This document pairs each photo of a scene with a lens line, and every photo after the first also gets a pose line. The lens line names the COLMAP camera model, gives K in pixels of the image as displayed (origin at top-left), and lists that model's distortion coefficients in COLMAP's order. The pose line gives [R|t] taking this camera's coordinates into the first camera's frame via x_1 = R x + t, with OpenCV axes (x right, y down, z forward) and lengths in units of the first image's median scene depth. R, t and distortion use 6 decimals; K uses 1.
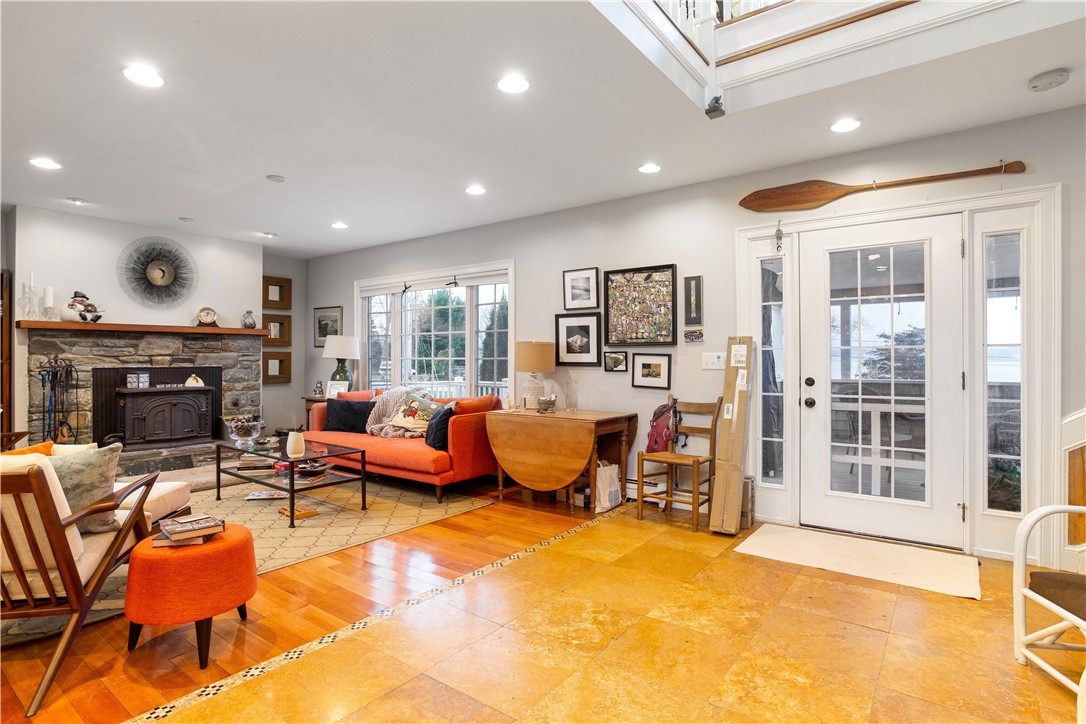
lens RADIAL K [[566.2, 0, 531.7], [0, 566.2, 356.5], [0, 0, 1]] dist [-0.032131, 0.015639]
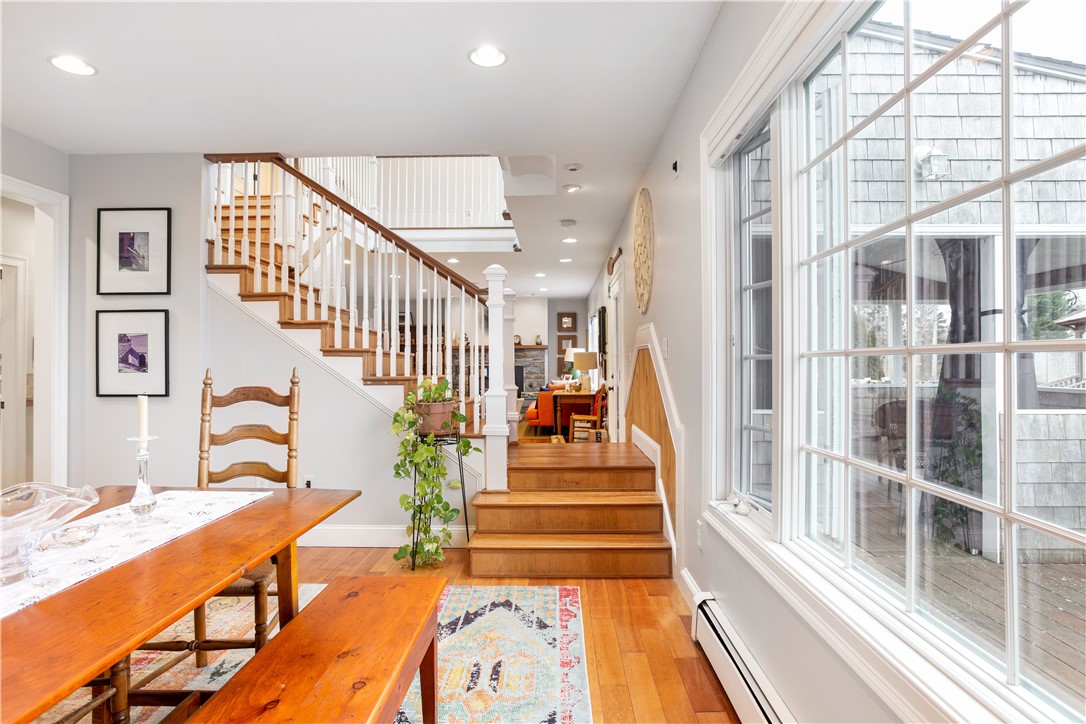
lens RADIAL K [[590.2, 0, 541.3], [0, 590.2, 359.0], [0, 0, 1]] dist [-0.038720, 0.015165]
pose [[0.582310, -0.005635, -0.812947, 1.259939], [0.001627, 0.999982, -0.005766, 0.007838], [0.812965, 0.002035, 0.582309, -0.117755]]
